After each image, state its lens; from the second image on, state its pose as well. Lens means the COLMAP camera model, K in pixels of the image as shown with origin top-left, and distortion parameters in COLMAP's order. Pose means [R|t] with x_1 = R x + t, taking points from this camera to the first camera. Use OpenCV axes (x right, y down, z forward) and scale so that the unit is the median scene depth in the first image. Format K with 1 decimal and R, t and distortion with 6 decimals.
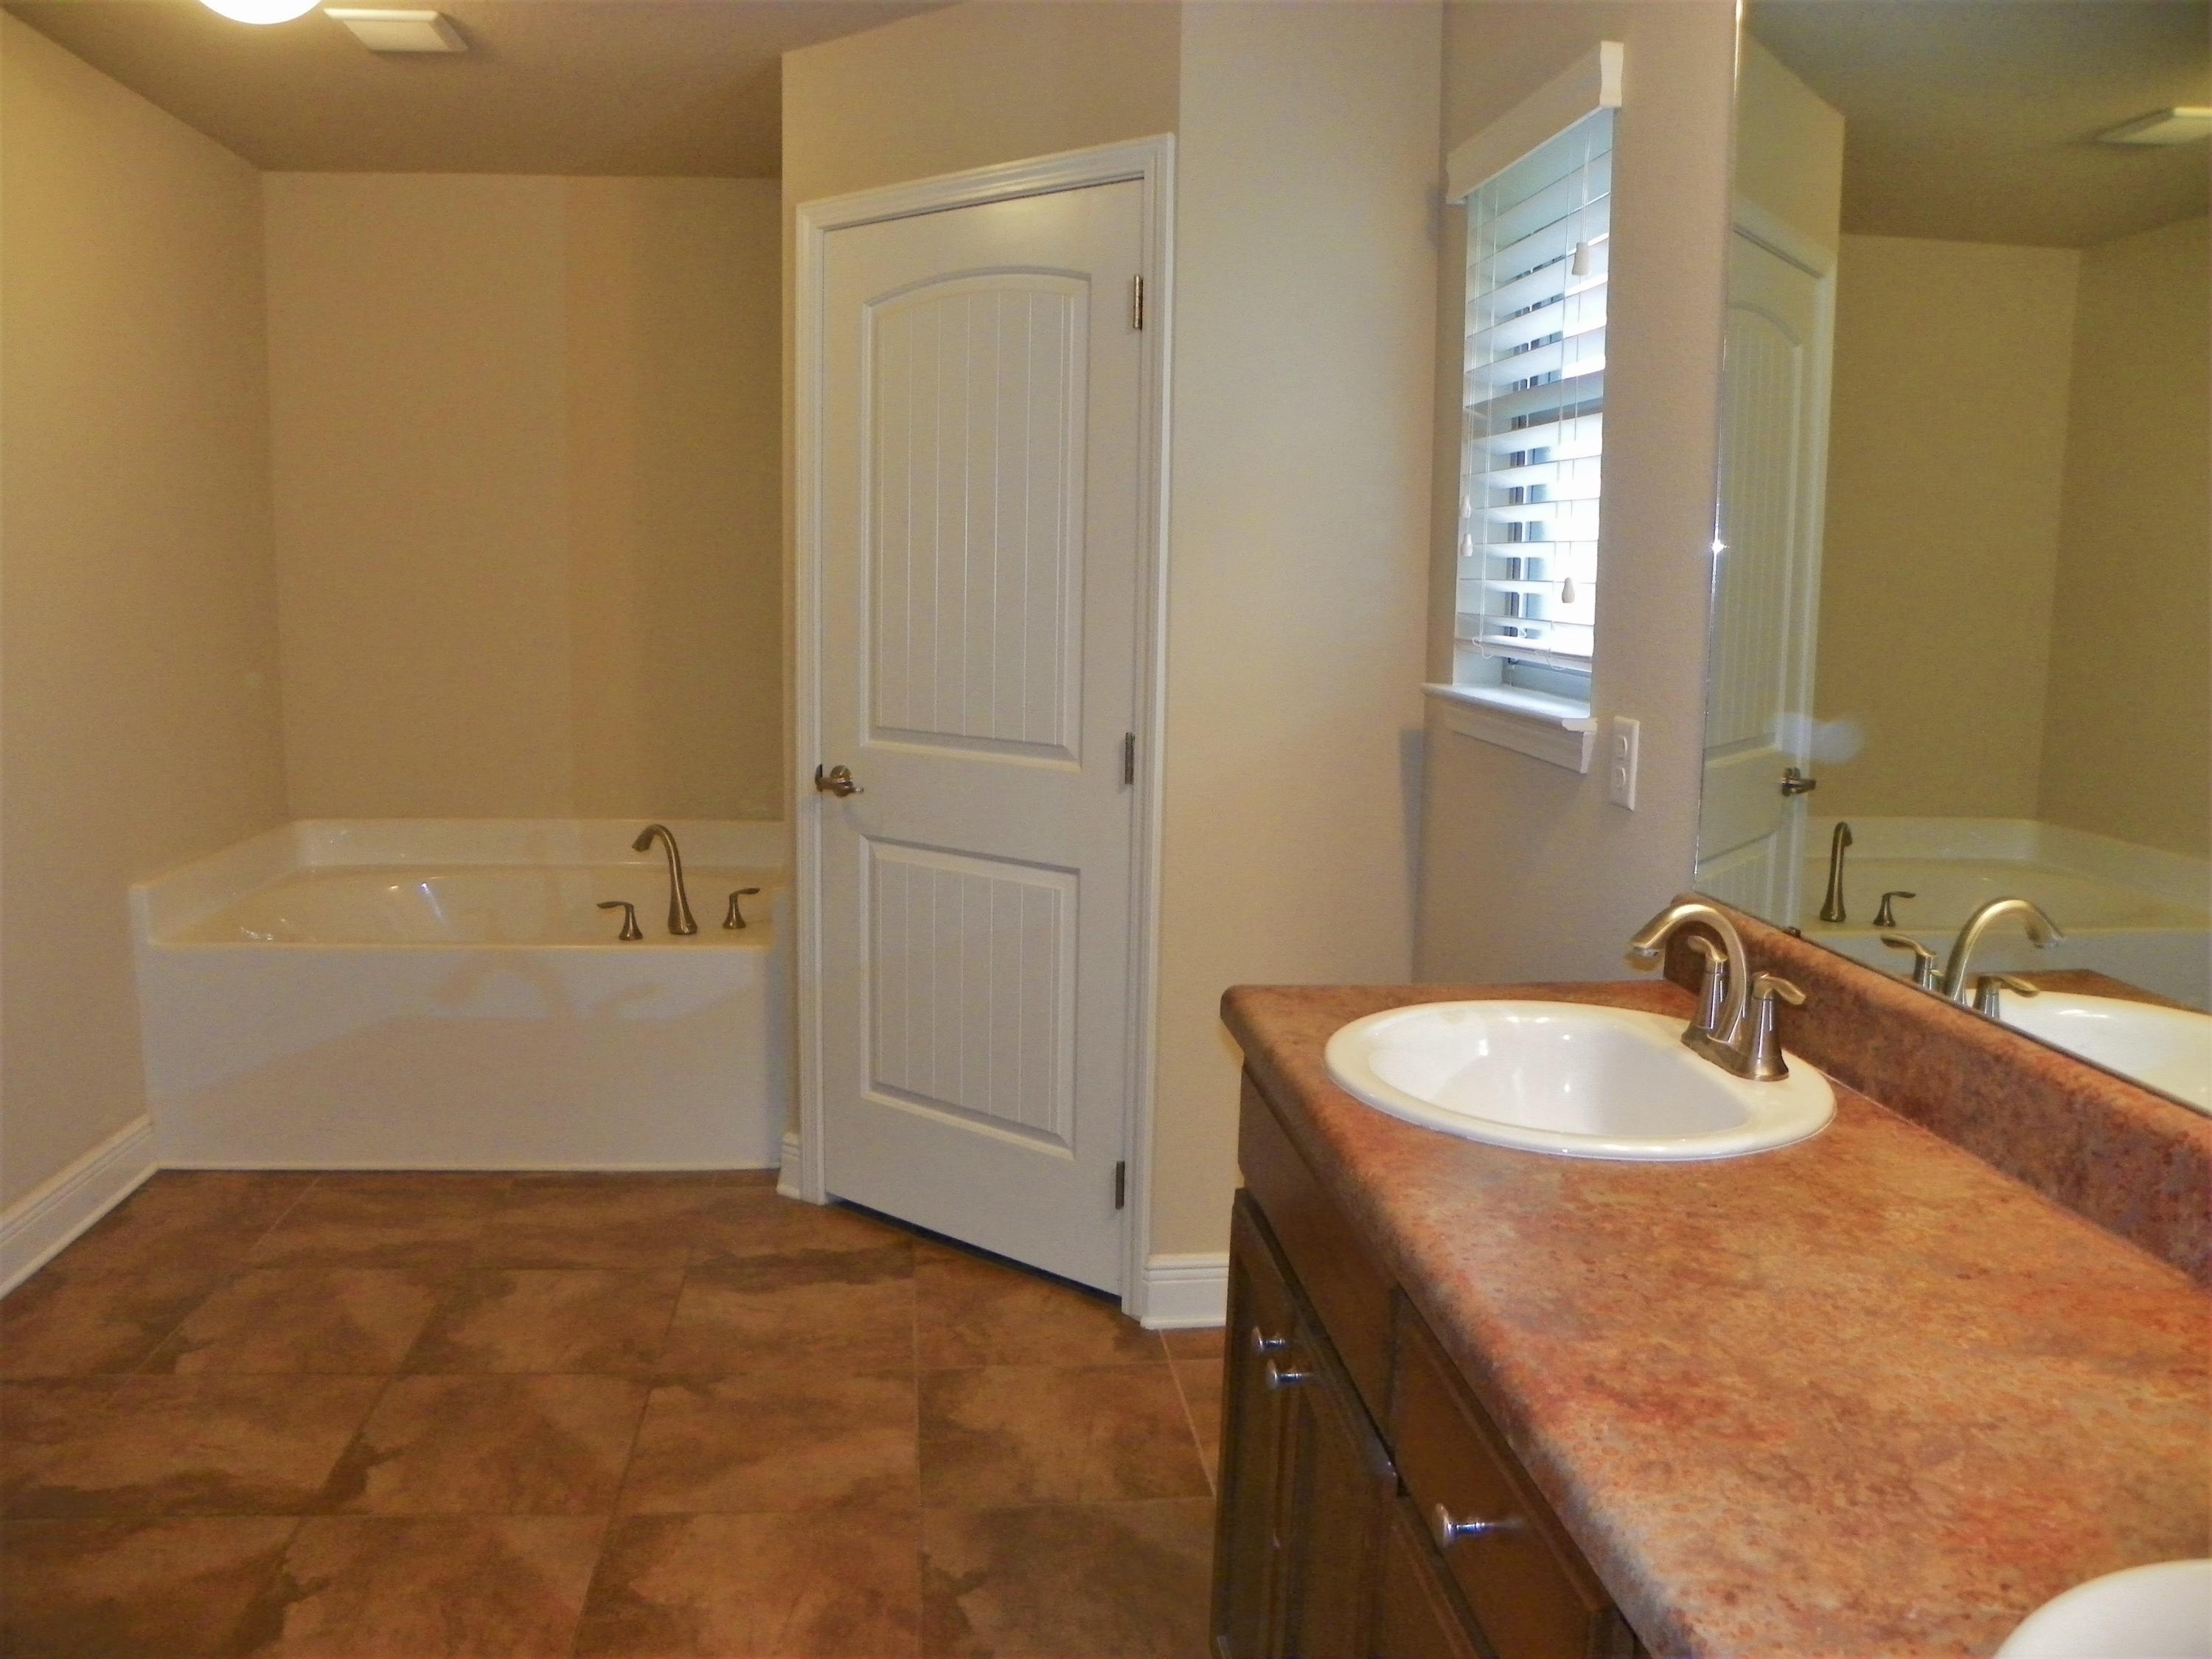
lens RADIAL K [[1680.7, 0, 1082.7], [0, 1680.7, 823.6], [0, 0, 1]] dist [-0.149768, 0.082592]
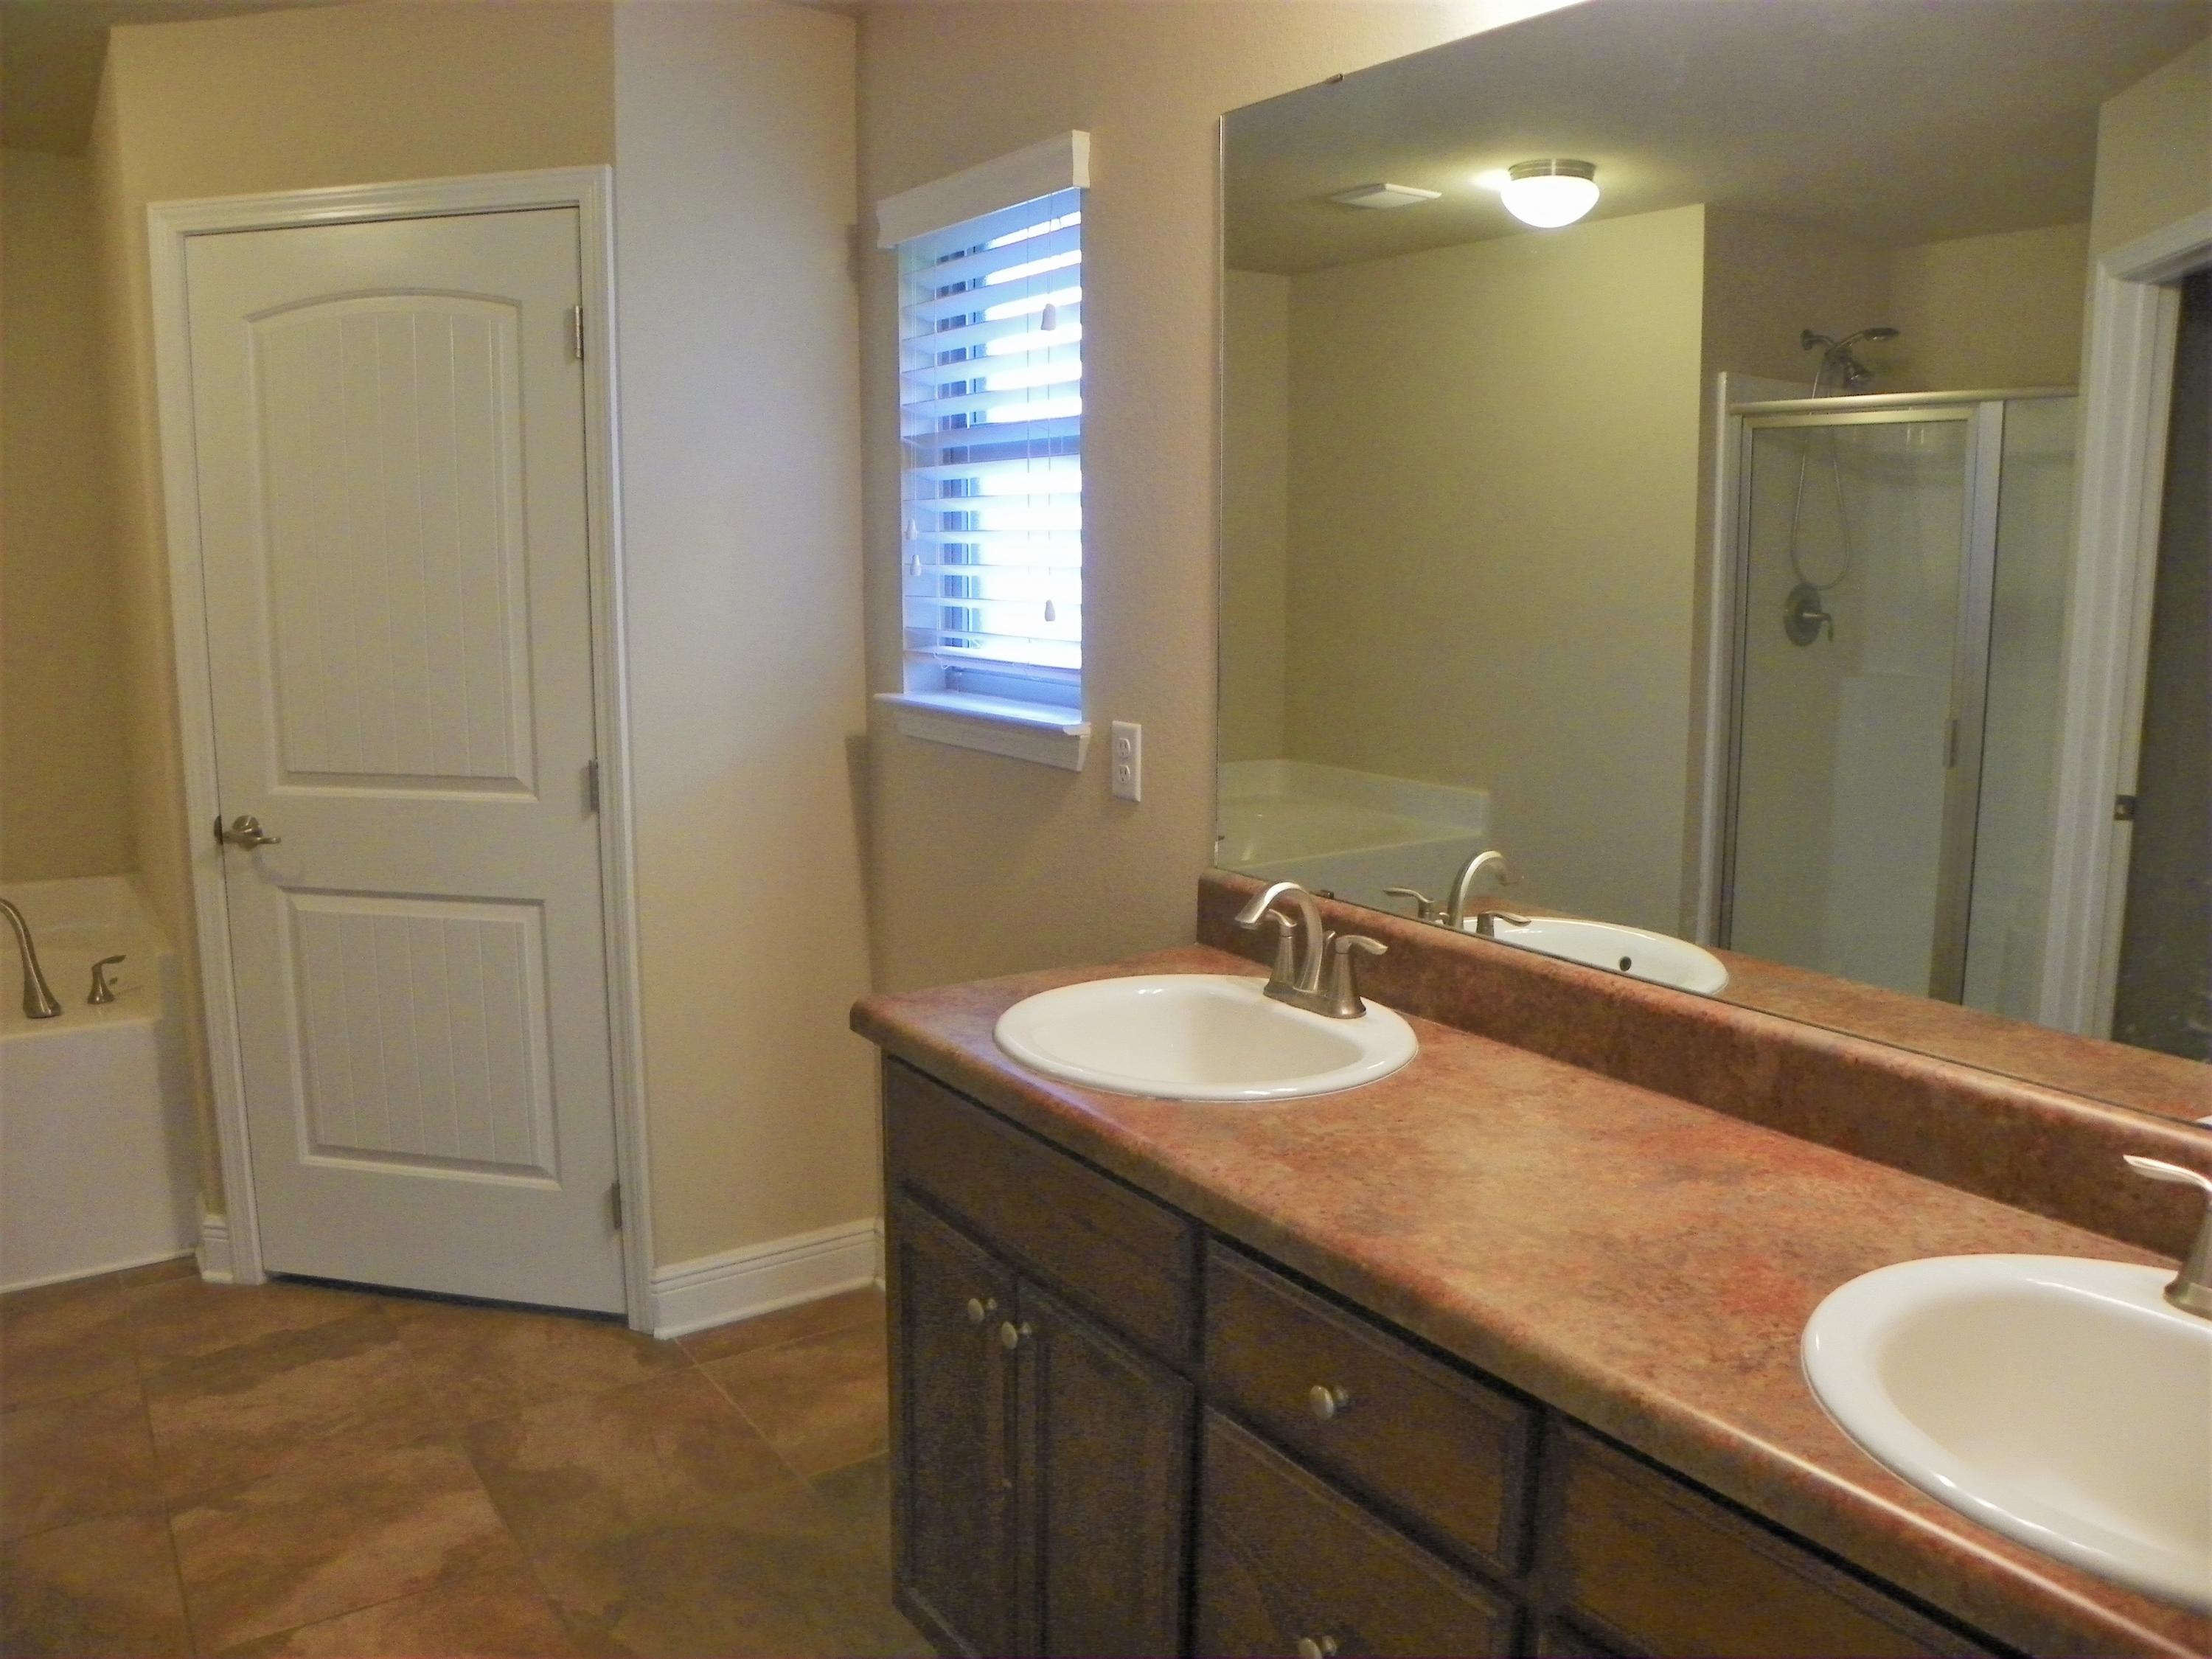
lens RADIAL K [[1680.7, 0, 1081.7], [0, 1680.7, 825.5], [0, 0, 1]] dist [-0.149768, 0.082592]
pose [[0.886658, -0.093611, 0.452851, -0.178854], [0.085672, 0.995596, 0.038062, -0.029893], [-0.454420, 0.005048, 0.890773, -0.022466]]
